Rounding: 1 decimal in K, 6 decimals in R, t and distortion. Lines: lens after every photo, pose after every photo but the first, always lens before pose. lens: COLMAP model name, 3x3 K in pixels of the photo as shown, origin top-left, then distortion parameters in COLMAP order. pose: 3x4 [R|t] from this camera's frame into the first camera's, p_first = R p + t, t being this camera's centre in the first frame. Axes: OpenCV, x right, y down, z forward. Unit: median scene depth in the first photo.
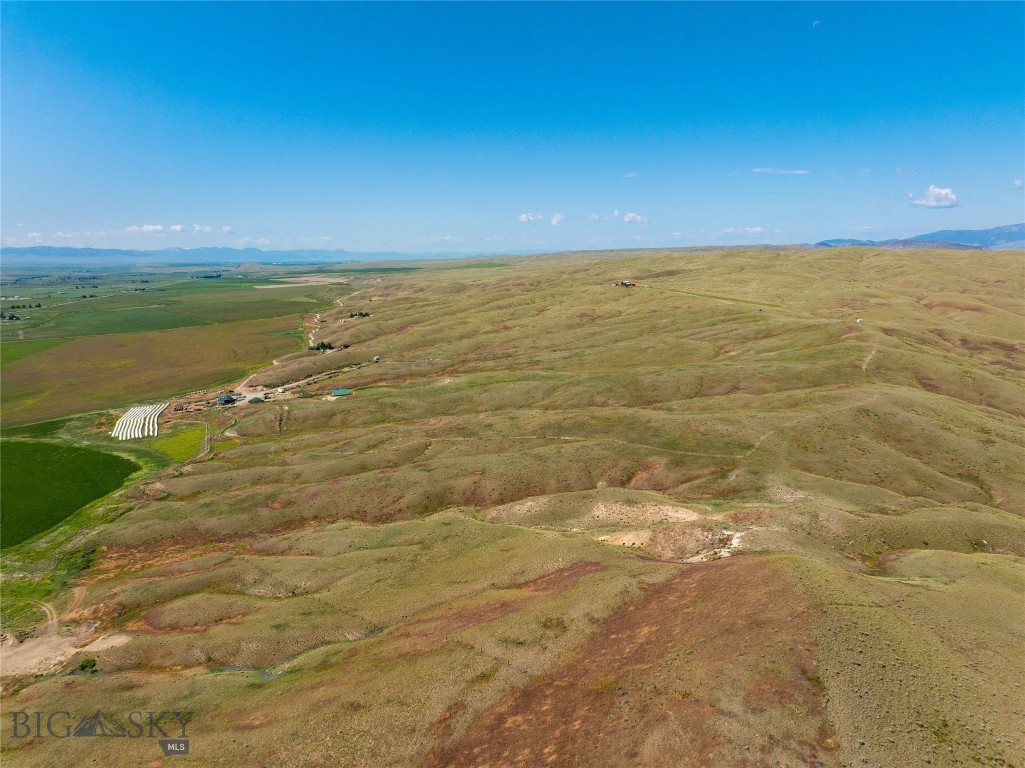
lens RADIAL K [[716.8, 0, 516.6], [0, 716.8, 384.0], [0, 0, 1]] dist [-0.040500, 0.003628]
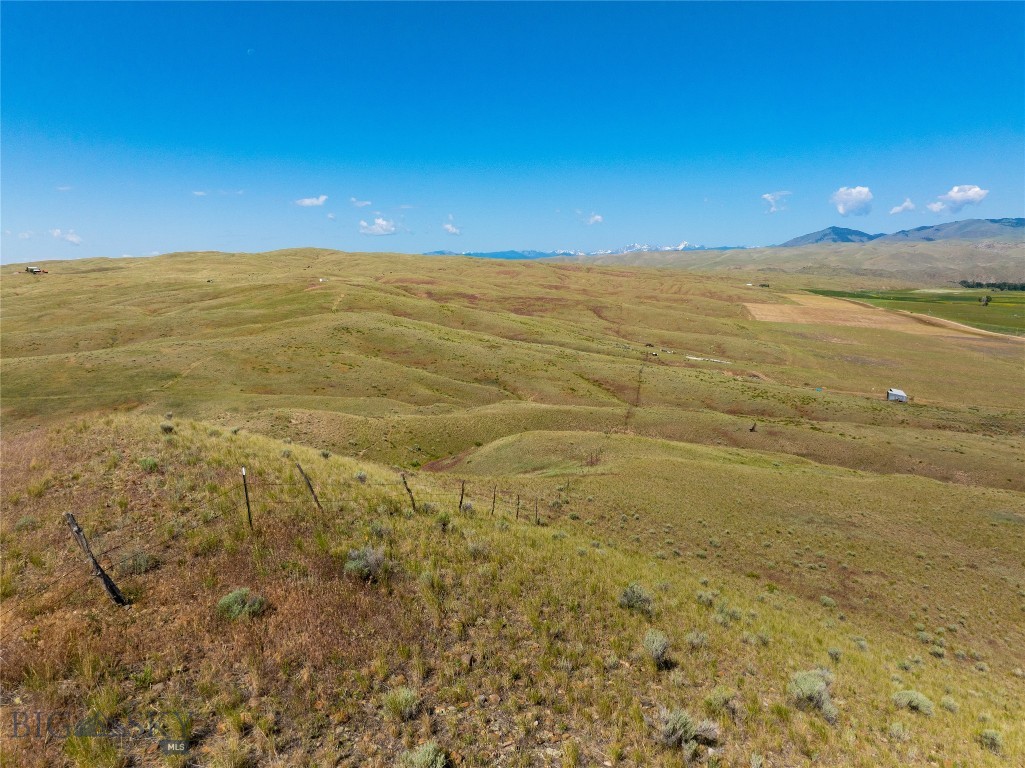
lens RADIAL K [[722.3, 0, 513.7], [0, 722.3, 382.0], [0, 0, 1]] dist [-0.038381, -0.002179]
pose [[0.758021, -0.089837, 0.646013, 0.106104], [0.112386, 0.993645, 0.006308, 0.080148], [-0.642474, 0.067822, 0.763300, 0.247040]]
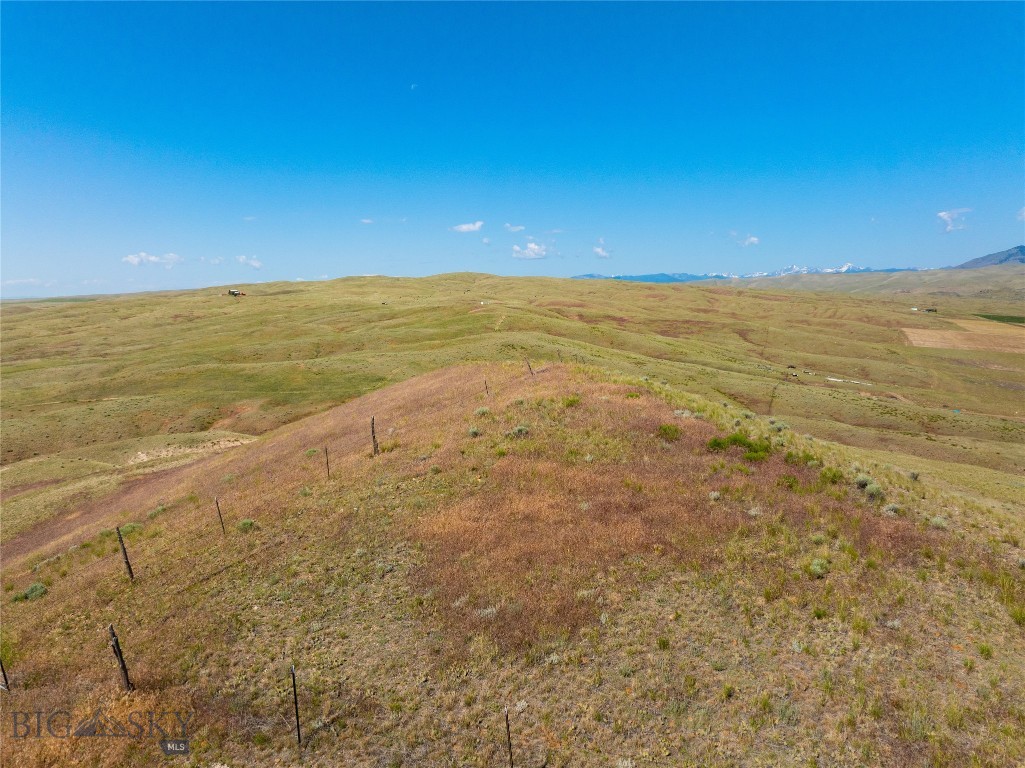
lens RADIAL K [[720.4, 0, 512.8], [0, 720.4, 382.1], [0, 0, 1]] dist [-0.042037, 0.005420]
pose [[0.875059, -0.049697, 0.481459, 0.059178], [0.080807, 0.995754, -0.044084, 0.089624], [-0.477224, 0.077482, 0.875359, 0.188228]]
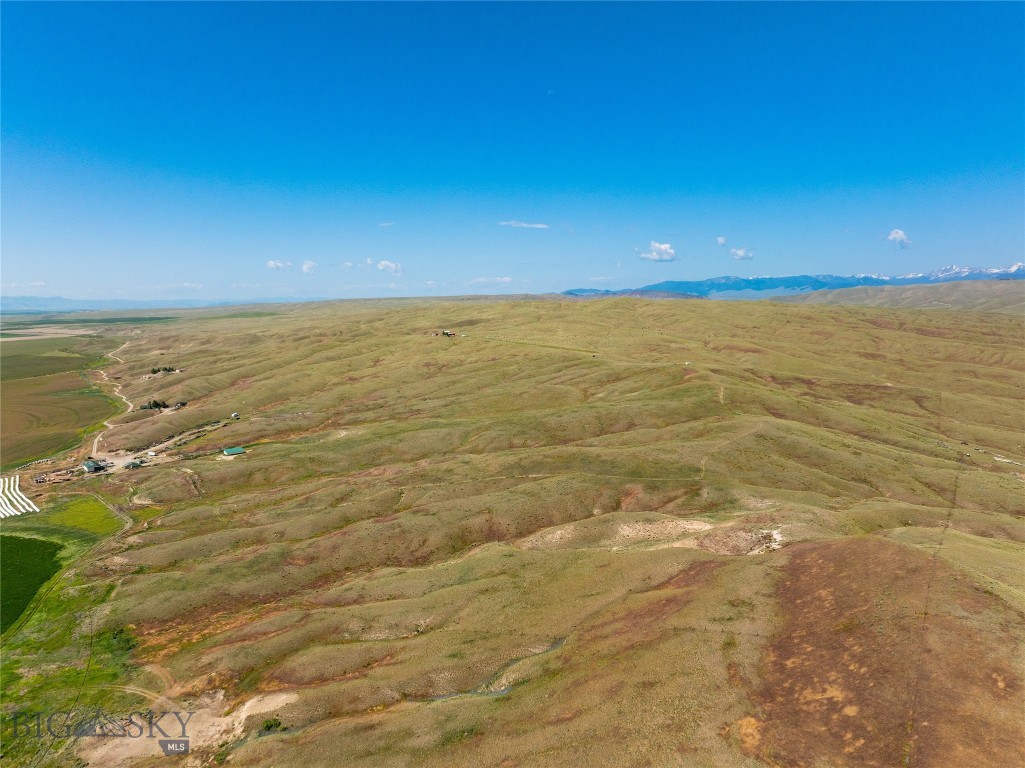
lens RADIAL K [[725.8, 0, 518.9], [0, 725.8, 386.1], [0, 0, 1]] dist [-0.041799, 0.004040]
pose [[0.944701, -0.032736, 0.326296, -0.234374], [0.053744, 0.997007, -0.055575, -0.000983], [-0.323500, 0.070038, 0.943633, -0.040113]]
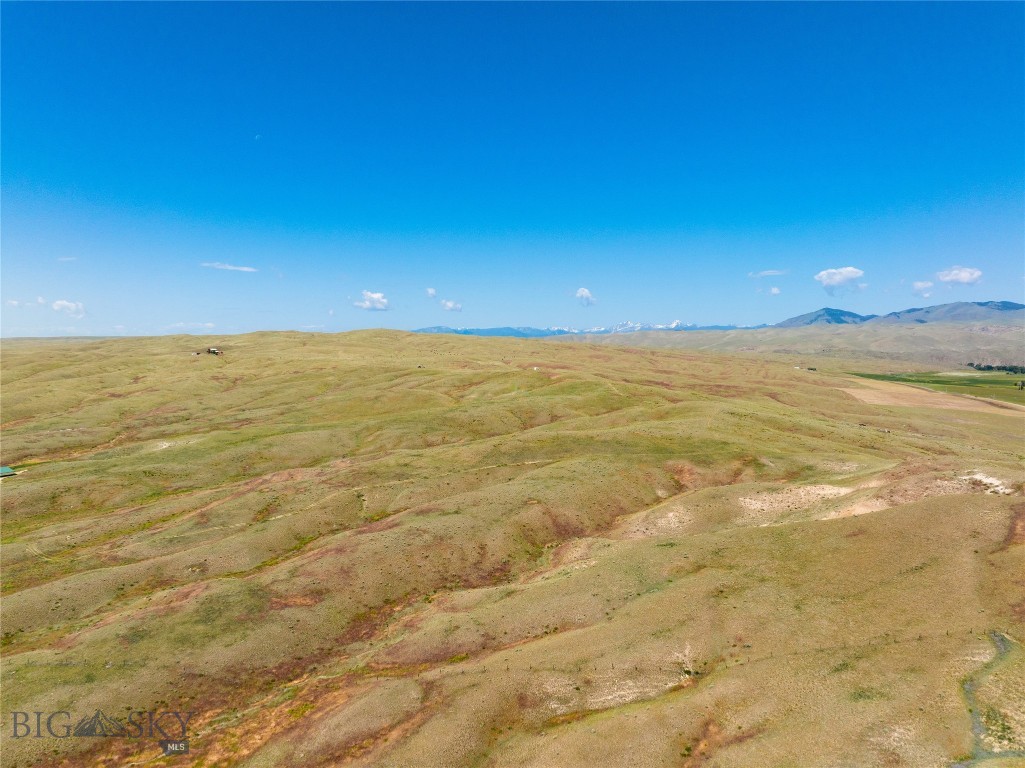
lens RADIAL K [[722.8, 0, 522.3], [0, 722.8, 383.6], [0, 0, 1]] dist [-0.045022, 0.001929]
pose [[0.745612, -0.015720, 0.666194, -0.368218], [0.104244, 0.990165, -0.093307, 0.046948], [-0.658176, 0.139018, 0.739918, 0.289809]]
